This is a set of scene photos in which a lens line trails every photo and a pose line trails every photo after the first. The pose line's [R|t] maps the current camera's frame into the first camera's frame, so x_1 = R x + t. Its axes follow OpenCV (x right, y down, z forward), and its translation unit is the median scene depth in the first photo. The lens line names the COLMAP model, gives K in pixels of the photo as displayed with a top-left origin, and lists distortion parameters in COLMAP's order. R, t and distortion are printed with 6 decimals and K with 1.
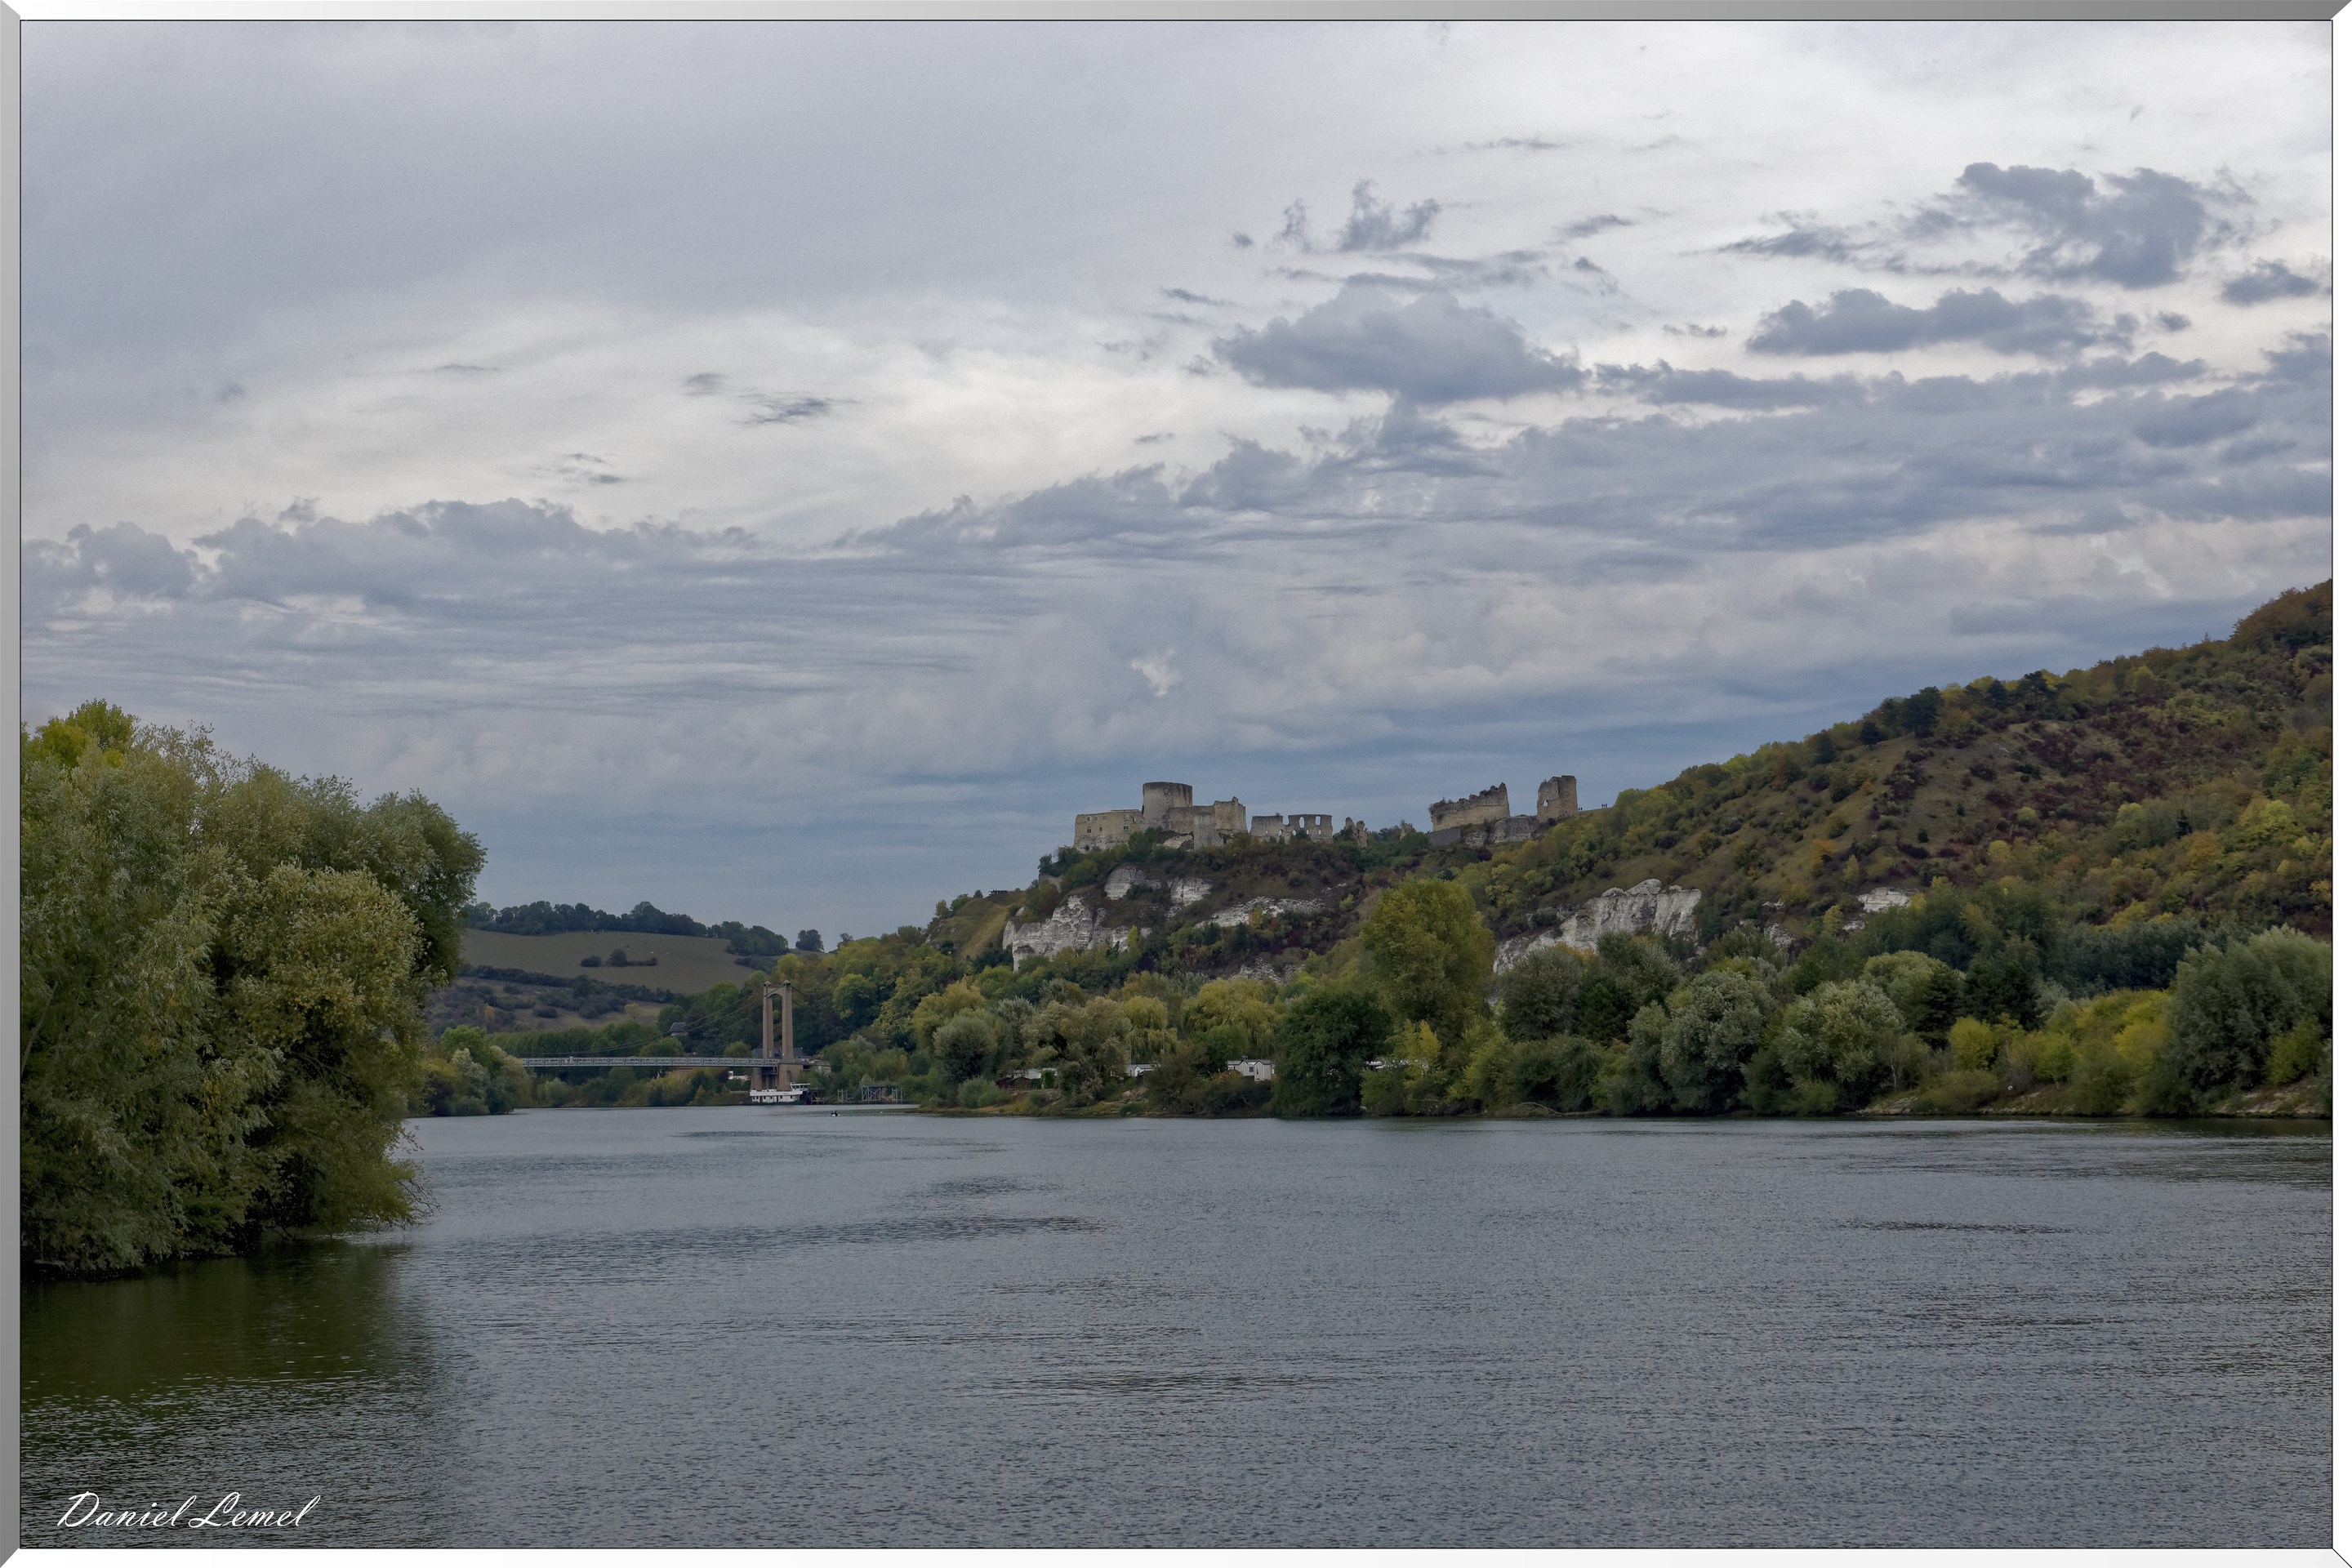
lens RADIAL K [[4752.4, 0, 1176.0], [0, 4752.4, 784.6], [0, 0, 1]] dist [0.040862, 0.000000]
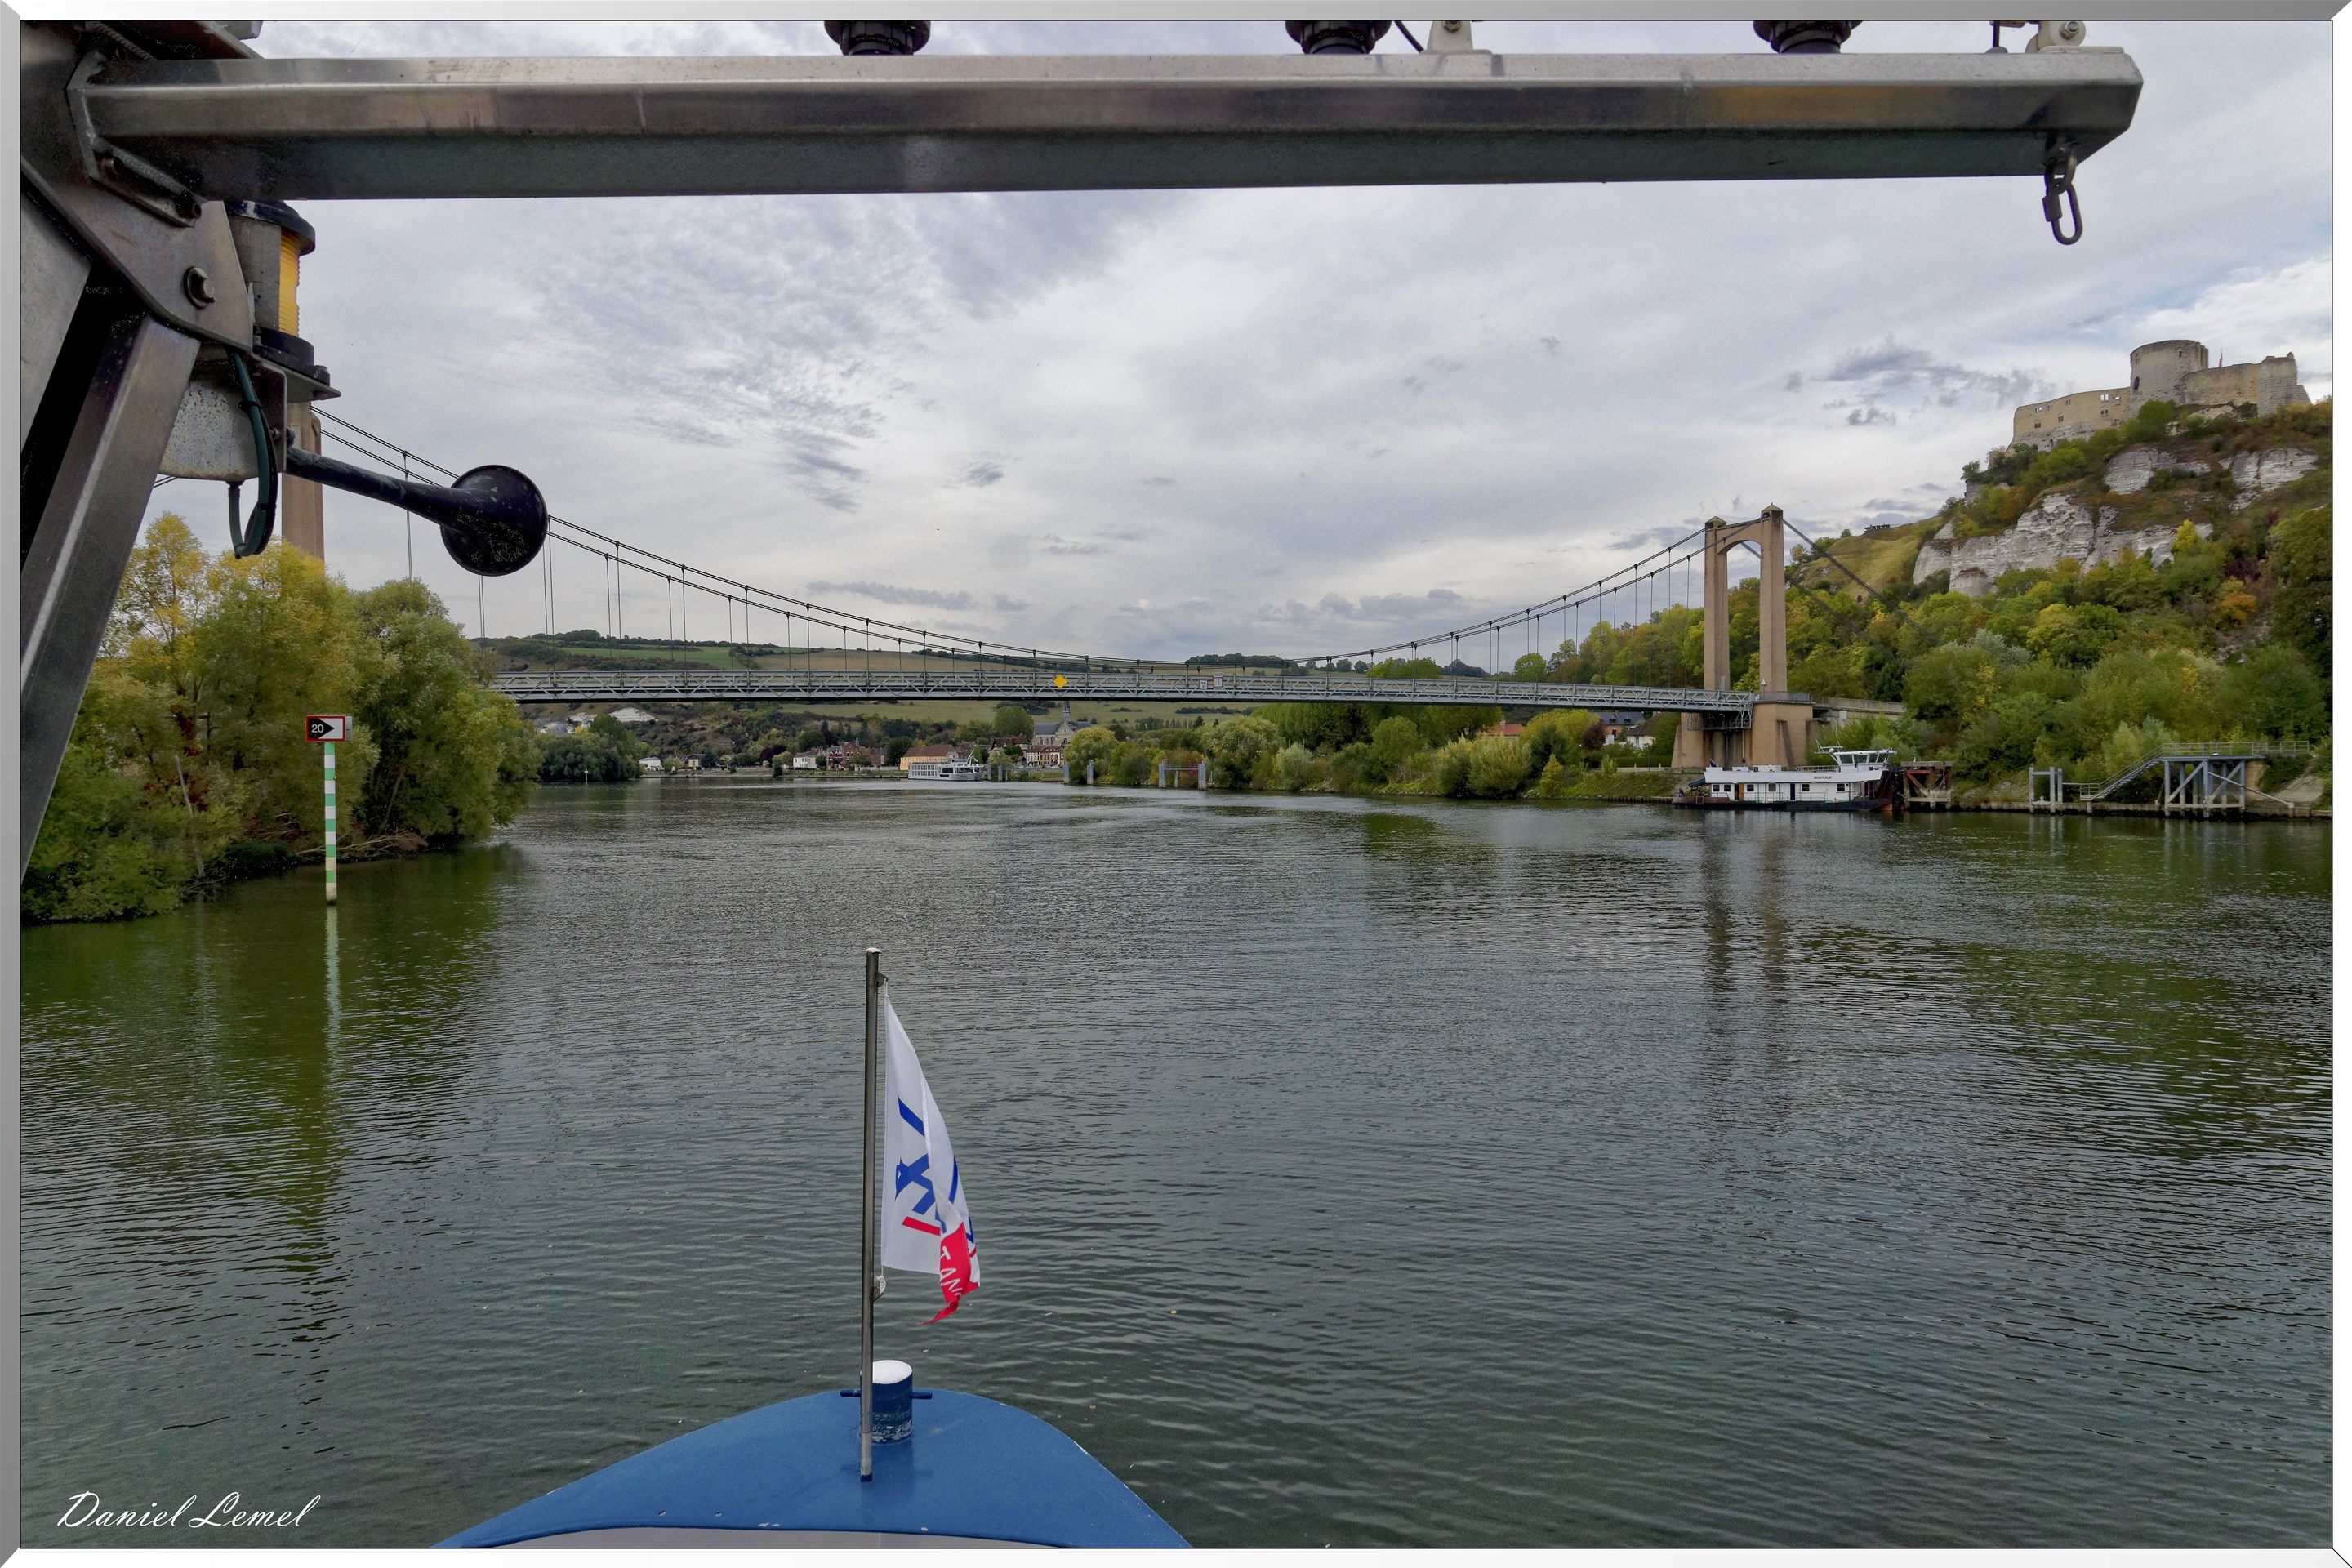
lens RADIAL K [[1619.1, 0, 1182.5], [0, 1619.1, 779.1], [0, 0, 1]] dist [0.028460, 0.002366]
pose [[0.960027, 0.008227, -0.279788, -0.077938], [0.013045, 0.997167, 0.074081, 0.046072], [0.279605, -0.074769, 0.957199, 0.723512]]
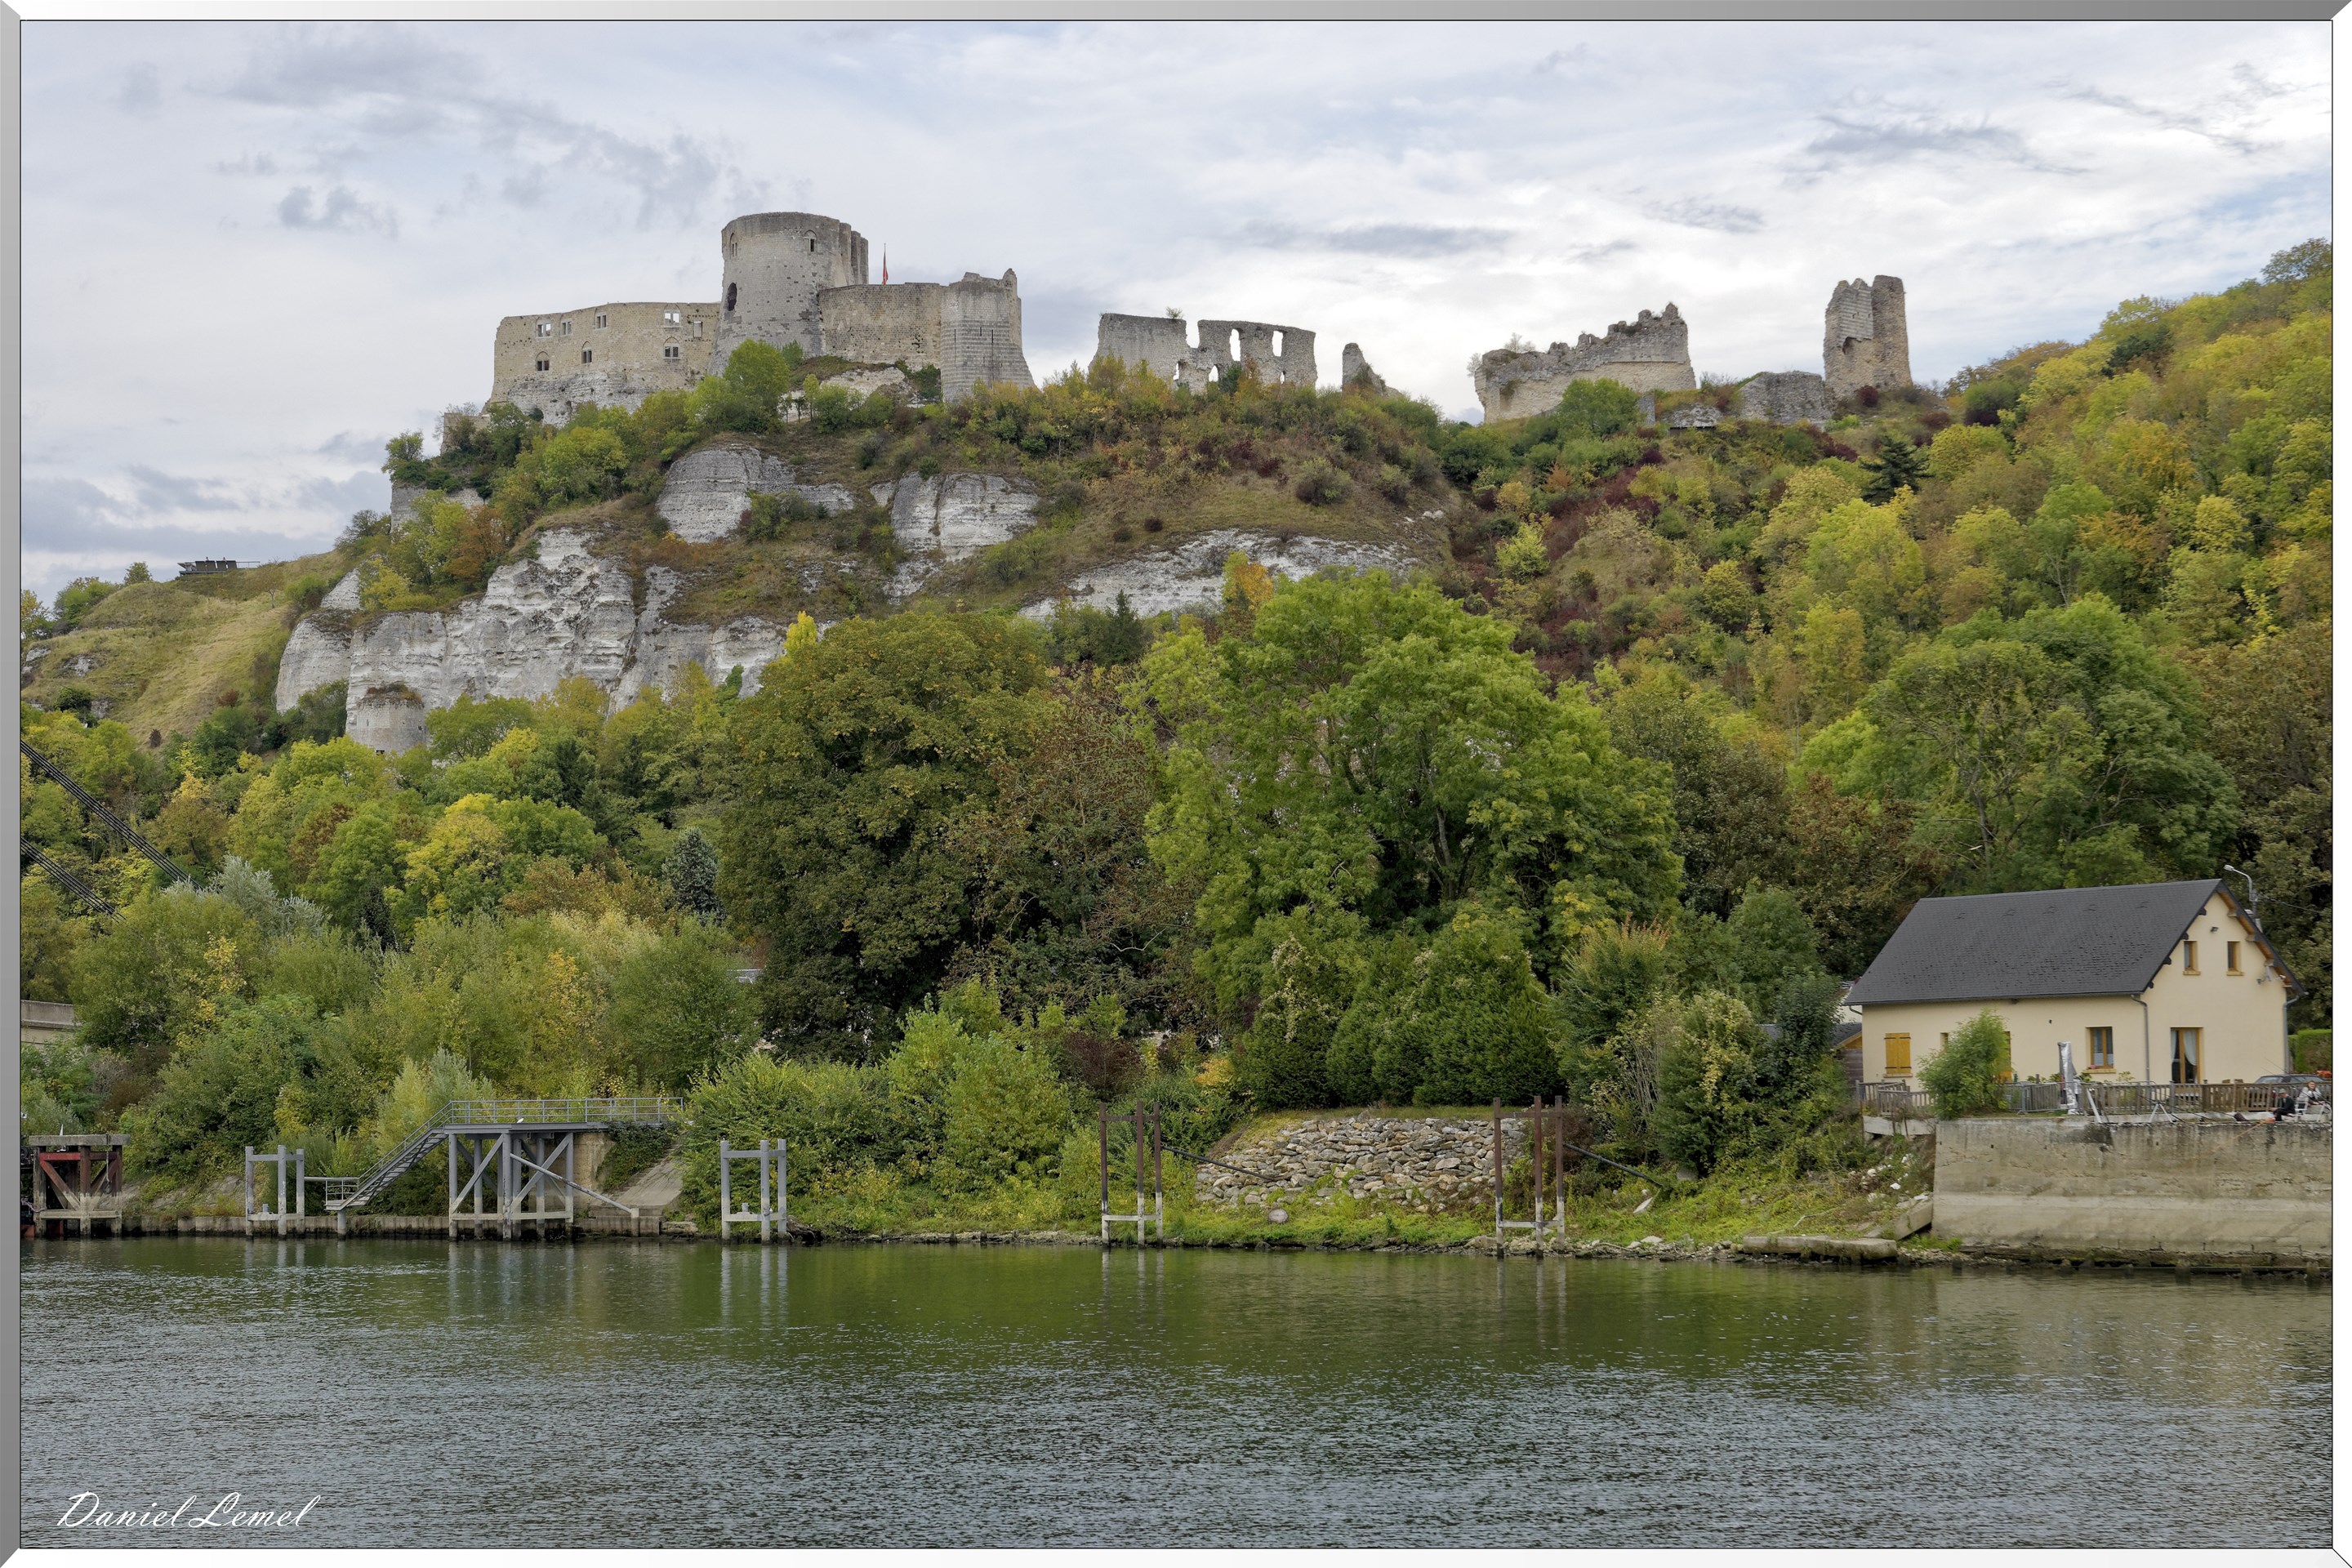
lens RADIAL K [[4752.4, 0, 1185.2], [0, 4752.4, 764.8], [0, 0, 1]] dist [0.040862, 0.000000]
pose [[0.957024, 0.029583, 0.288495, -0.071918], [-0.025077, 0.999499, -0.019301, 0.043851], [-0.288921, 0.011236, 0.957287, 0.686004]]
